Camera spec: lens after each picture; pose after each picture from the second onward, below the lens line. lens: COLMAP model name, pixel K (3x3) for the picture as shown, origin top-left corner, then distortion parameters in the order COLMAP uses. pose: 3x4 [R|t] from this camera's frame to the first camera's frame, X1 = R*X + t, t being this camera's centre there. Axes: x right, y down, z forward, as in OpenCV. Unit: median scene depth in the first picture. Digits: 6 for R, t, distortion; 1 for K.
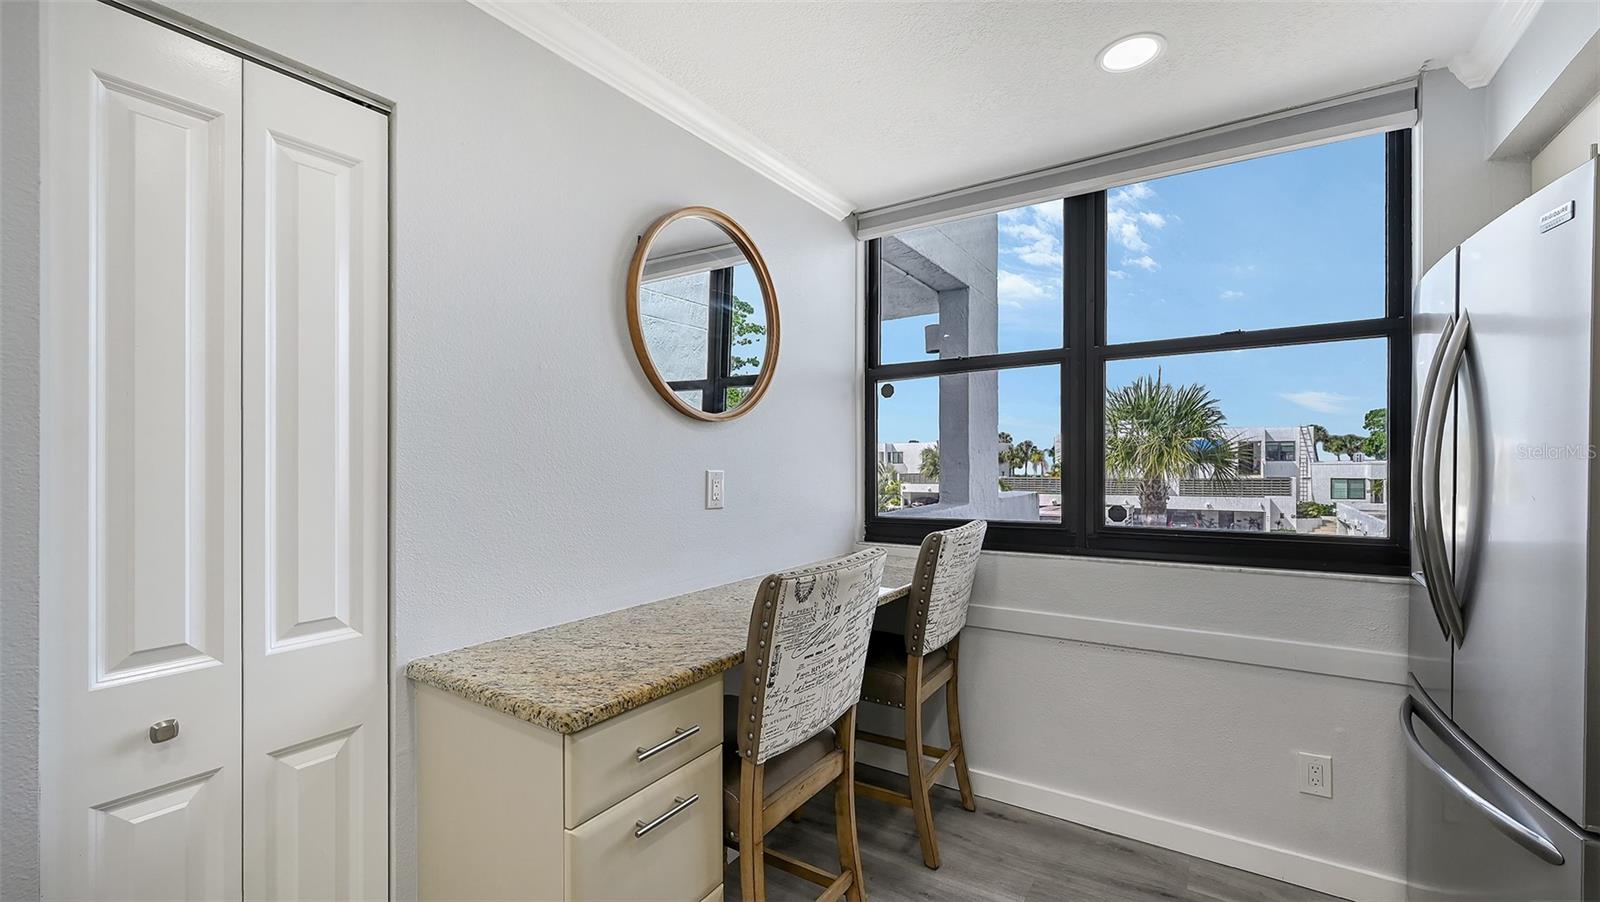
lens RADIAL K [[644.7, 0, 805.0], [0, 644.7, 469.5], [0, 0, 1]] dist [-0.003196, -0.000368]
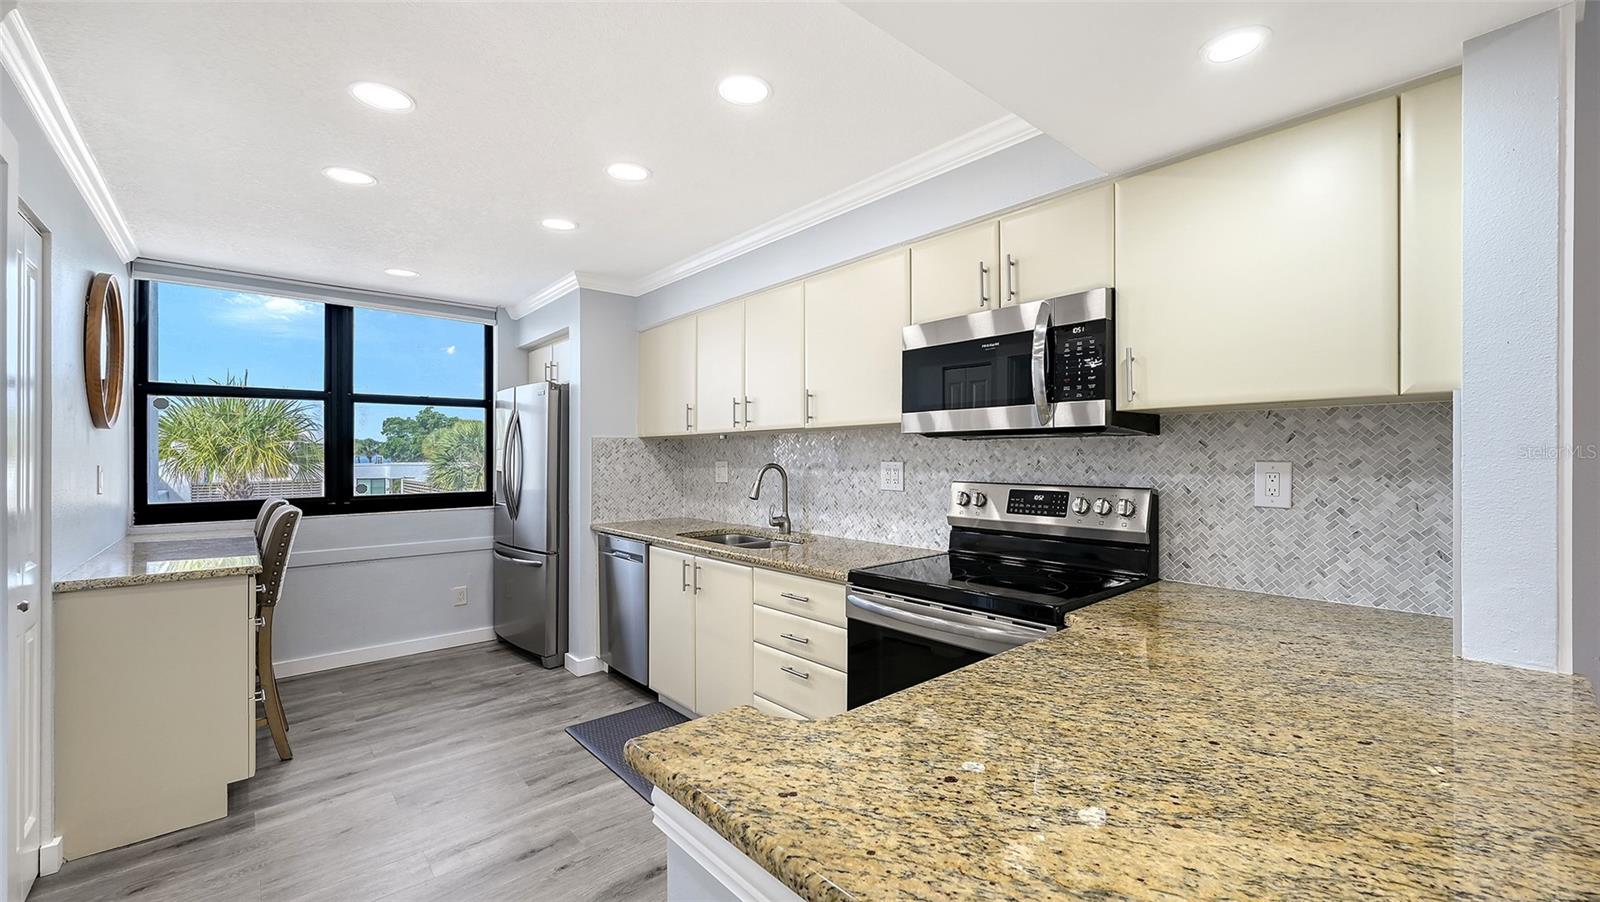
lens RADIAL K [[644.7, 0, 829.7], [0, 644.7, 447.9], [0, 0, 1]] dist [-0.003196, -0.000368]
pose [[0.239050, 0.019911, 0.970803, -0.929018], [0.016128, 0.999570, -0.024472, 0.019529], [-0.970873, 0.021507, 0.238626, -0.684517]]
